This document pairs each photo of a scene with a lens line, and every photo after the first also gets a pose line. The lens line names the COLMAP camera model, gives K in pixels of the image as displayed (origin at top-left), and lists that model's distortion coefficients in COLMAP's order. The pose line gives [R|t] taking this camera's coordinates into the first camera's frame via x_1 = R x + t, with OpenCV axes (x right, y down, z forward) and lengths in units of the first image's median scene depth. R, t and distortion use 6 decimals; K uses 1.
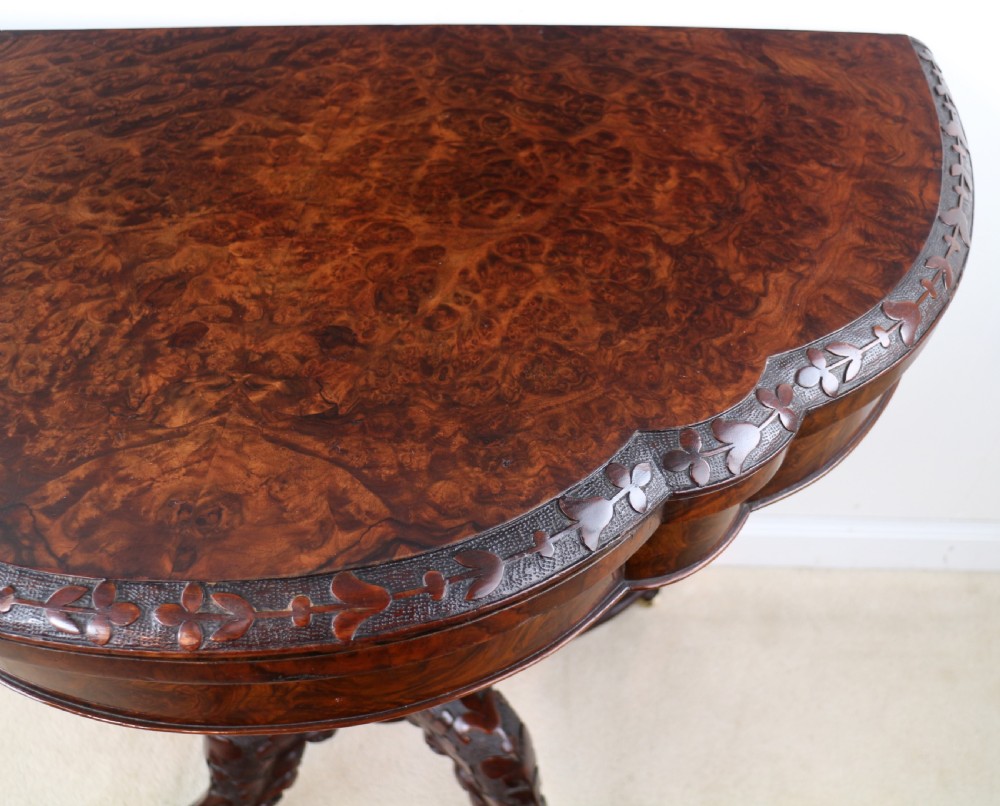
lens RADIAL K [[967.4, 0, 547.6], [0, 967.4, 400.7], [0, 0, 1]] dist [-0.124290, 0.000000]
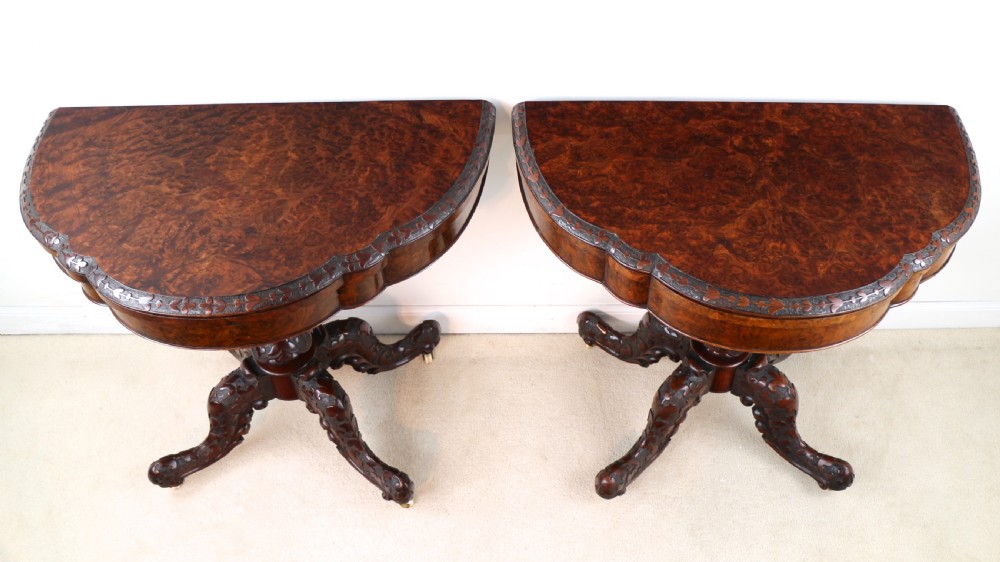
lens RADIAL K [[912.3, 0, 473.0], [0, 912.3, 262.9], [0, 0, 1]] dist [-0.081366, 0.000000]
pose [[0.998657, -0.020757, -0.047462, 0.626413], [0.020477, 0.999770, -0.006377, 0.072812], [0.047583, 0.005396, 0.998853, -1.886571]]
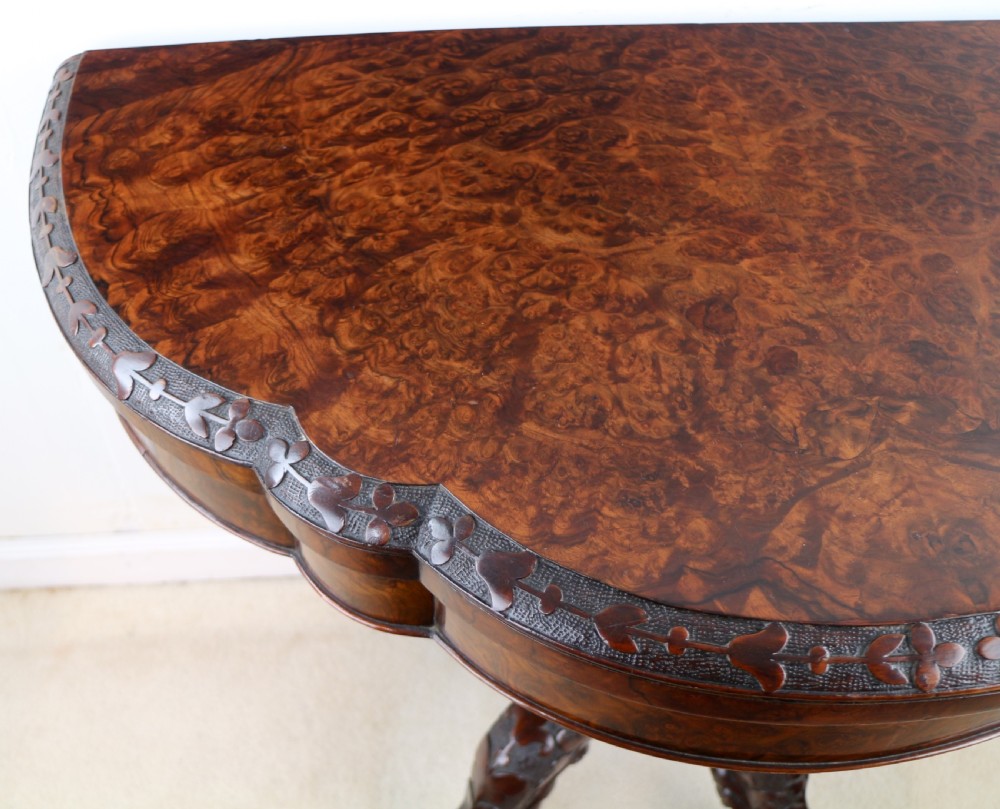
lens RADIAL K [[967.4, 0, 397.8], [0, 967.4, 414.2], [0, 0, 1]] dist [-0.124290, 0.000000]
pose [[0.994304, -0.085918, 0.063074, -0.768244], [0.083910, 0.995899, 0.033822, -0.074469], [-0.065722, -0.028337, 0.997436, 0.063829]]
